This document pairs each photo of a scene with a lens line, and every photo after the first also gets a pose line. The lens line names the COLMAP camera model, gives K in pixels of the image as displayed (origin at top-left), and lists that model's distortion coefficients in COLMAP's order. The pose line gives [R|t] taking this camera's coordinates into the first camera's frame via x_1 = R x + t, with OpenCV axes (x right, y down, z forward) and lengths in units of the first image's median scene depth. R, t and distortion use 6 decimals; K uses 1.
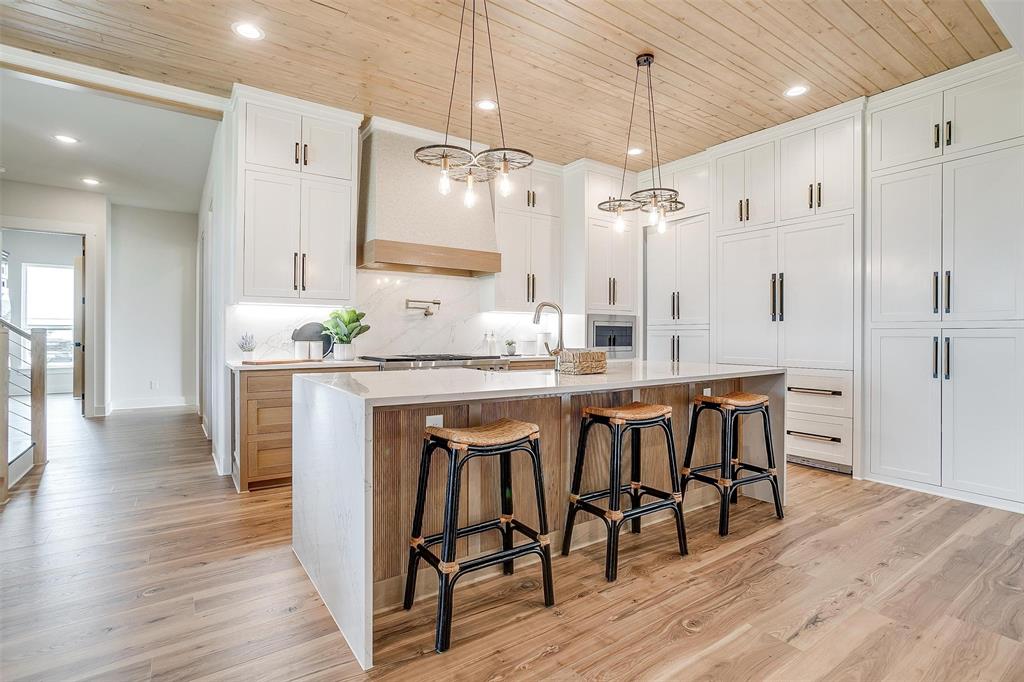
lens RADIAL K [[496.4, 0, 493.5], [0, 496.4, 331.5], [0, 0, 1]] dist [-0.027620, 0.002147]
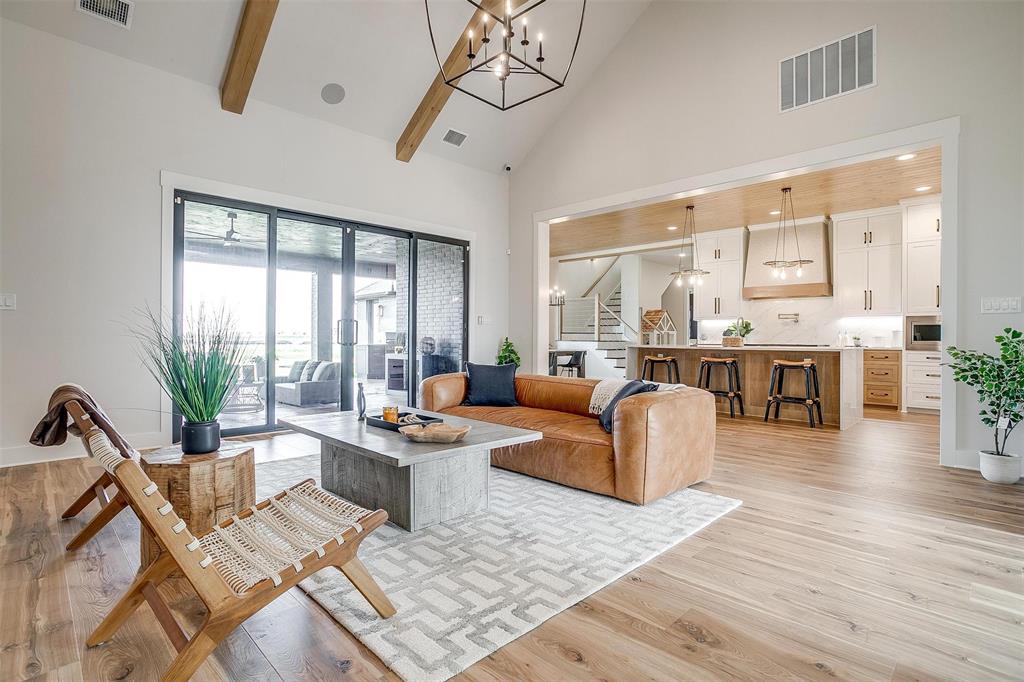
lens RADIAL K [[496.4, 0, 506.2], [0, 496.4, 337.7], [0, 0, 1]] dist [-0.027620, 0.002147]
pose [[0.160994, -0.004386, -0.986946, 1.575897], [-0.000225, 0.999990, -0.004480, 0.034196], [0.986955, 0.000944, 0.160991, -0.307102]]
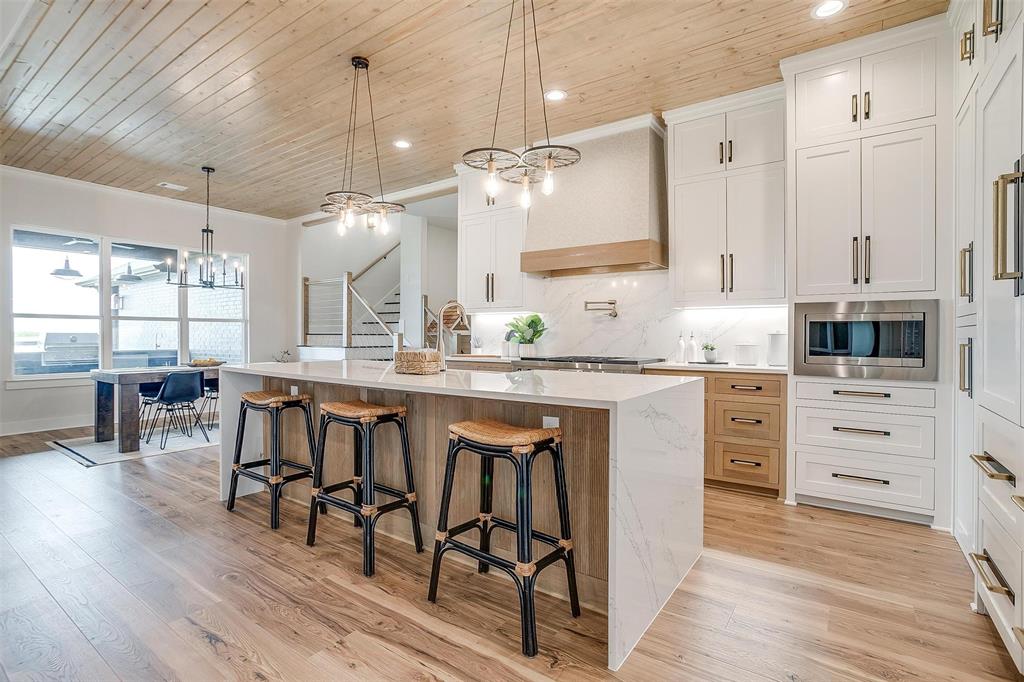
lens RADIAL K [[496.4, 0, 511.7], [0, 496.4, 336.1], [0, 0, 1]] dist [-0.027620, 0.002147]
pose [[0.339353, -0.002636, -0.940655, 0.790837], [0.003405, 0.999993, -0.001574, 0.007375], [0.940653, -0.002669, 0.339360, 0.557041]]
